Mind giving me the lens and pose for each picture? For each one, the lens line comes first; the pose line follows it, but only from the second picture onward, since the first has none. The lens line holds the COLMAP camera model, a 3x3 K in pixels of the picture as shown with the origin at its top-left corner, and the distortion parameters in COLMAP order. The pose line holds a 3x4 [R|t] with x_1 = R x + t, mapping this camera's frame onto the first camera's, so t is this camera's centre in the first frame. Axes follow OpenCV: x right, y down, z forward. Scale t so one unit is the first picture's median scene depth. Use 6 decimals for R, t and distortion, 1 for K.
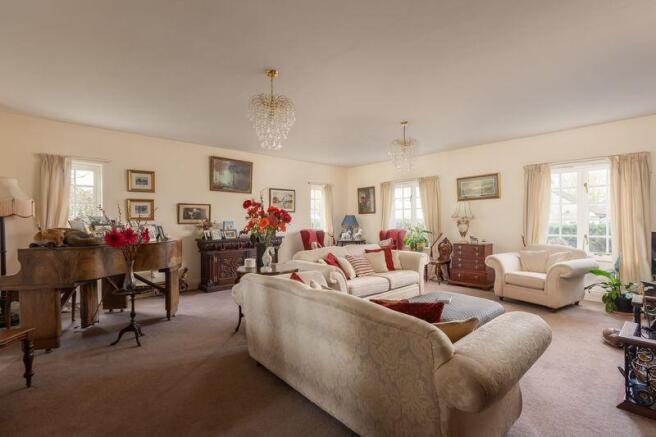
lens RADIAL K [[301.5, 0, 328.5], [0, 301.5, 218.8], [0, 0, 1]] dist [0.000305, 0.000211]
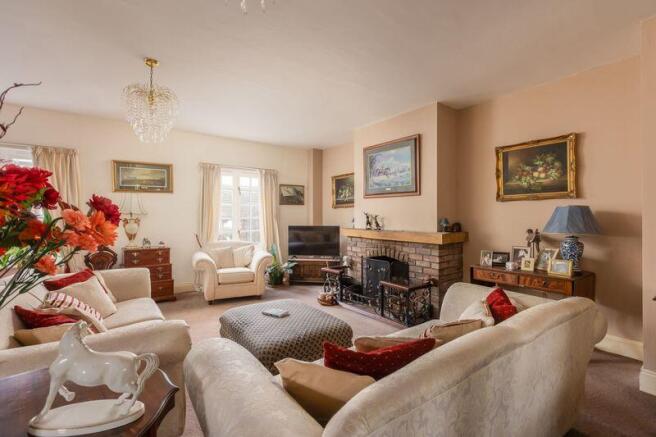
lens RADIAL K [[301.5, 0, 329.0], [0, 301.5, 214.6], [0, 0, 1]] dist [0.000305, 0.000211]
pose [[0.092287, 0.003472, 0.995726, -0.286233], [-0.008267, 0.999962, -0.002720, -0.006247], [-0.995698, -0.007980, 0.092312, 0.493780]]
